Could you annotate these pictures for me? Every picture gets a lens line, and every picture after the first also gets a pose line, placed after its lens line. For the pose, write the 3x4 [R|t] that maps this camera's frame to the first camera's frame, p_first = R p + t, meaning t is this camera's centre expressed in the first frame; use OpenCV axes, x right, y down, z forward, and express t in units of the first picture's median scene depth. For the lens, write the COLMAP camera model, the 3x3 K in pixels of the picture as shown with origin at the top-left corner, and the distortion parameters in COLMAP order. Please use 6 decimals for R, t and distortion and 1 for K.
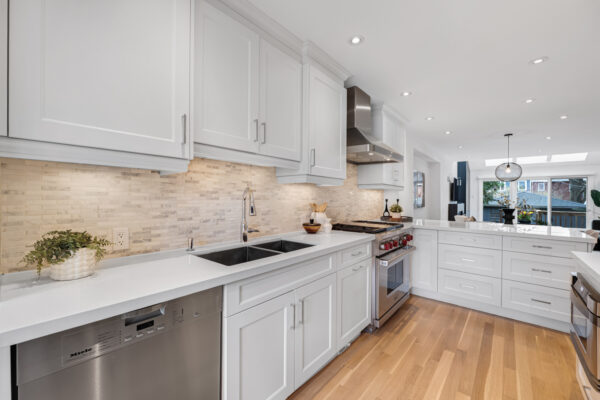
lens RADIAL K [[255.7, 0, 299.9], [0, 255.7, 196.8], [0, 0, 1]] dist [-0.000468, 0.000050]
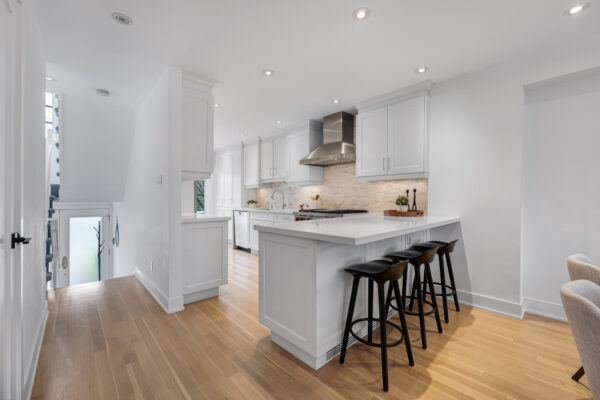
lens RADIAL K [[249.2, 0, 297.7], [0, 249.2, 199.1], [0, 0, 1]] dist [-0.001136, -0.000101]
pose [[-0.158626, -0.010556, -0.987282, 1.725198], [-0.000812, 0.999944, -0.010561, 0.068468], [0.987338, -0.000874, -0.158626, 1.108152]]
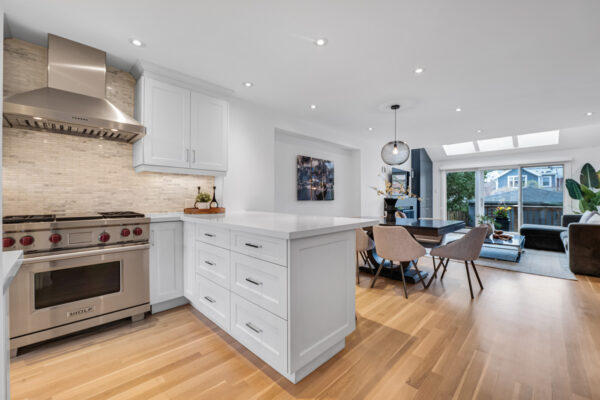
lens RADIAL K [[252.7, 0, 298.1], [0, 252.7, 200.1], [0, 0, 1]] dist [-0.007636, -0.000285]
pose [[0.993511, -0.010684, -0.113230, 1.061628], [0.011078, 0.999935, 0.002853, 0.074886], [0.113192, -0.004088, 0.993565, 0.349112]]
